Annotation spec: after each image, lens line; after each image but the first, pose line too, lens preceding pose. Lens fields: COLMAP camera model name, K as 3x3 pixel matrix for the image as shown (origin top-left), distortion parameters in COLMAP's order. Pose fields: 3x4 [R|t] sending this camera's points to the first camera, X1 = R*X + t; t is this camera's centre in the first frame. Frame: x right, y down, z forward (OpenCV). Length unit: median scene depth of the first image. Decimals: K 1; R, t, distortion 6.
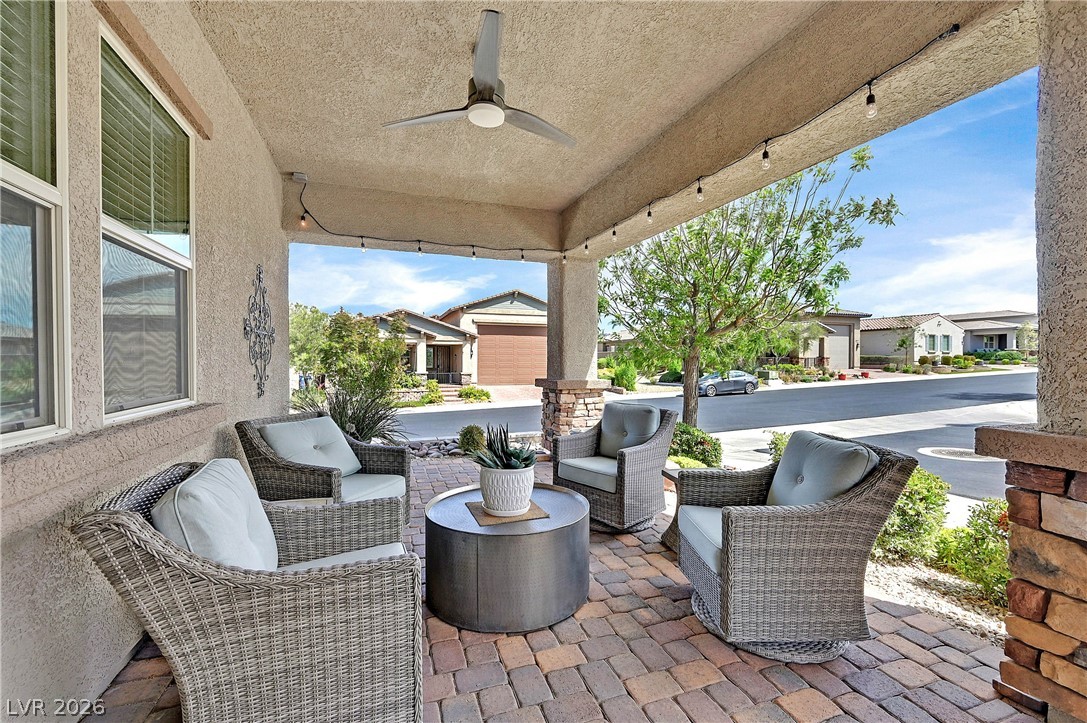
lens RADIAL K [[449.0, 0, 544.3], [0, 449.0, 360.0], [0, 0, 1]] dist [-0.002316, -0.000024]
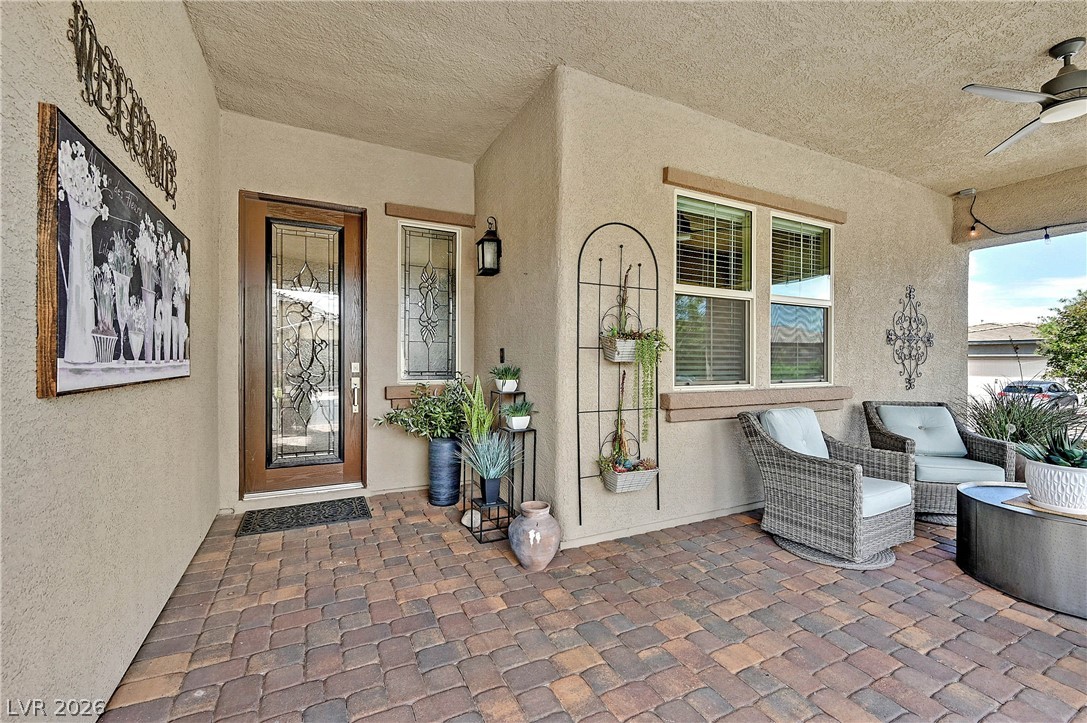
lens RADIAL K [[449.0, 0, 546.6], [0, 449.0, 358.3], [0, 0, 1]] dist [-0.002316, -0.000024]
pose [[0.127171, 0.002406, -0.991878, 0.552290], [-0.008289, 0.999965, 0.001362, 0.001549], [0.991846, 0.008048, 0.127186, -0.202811]]
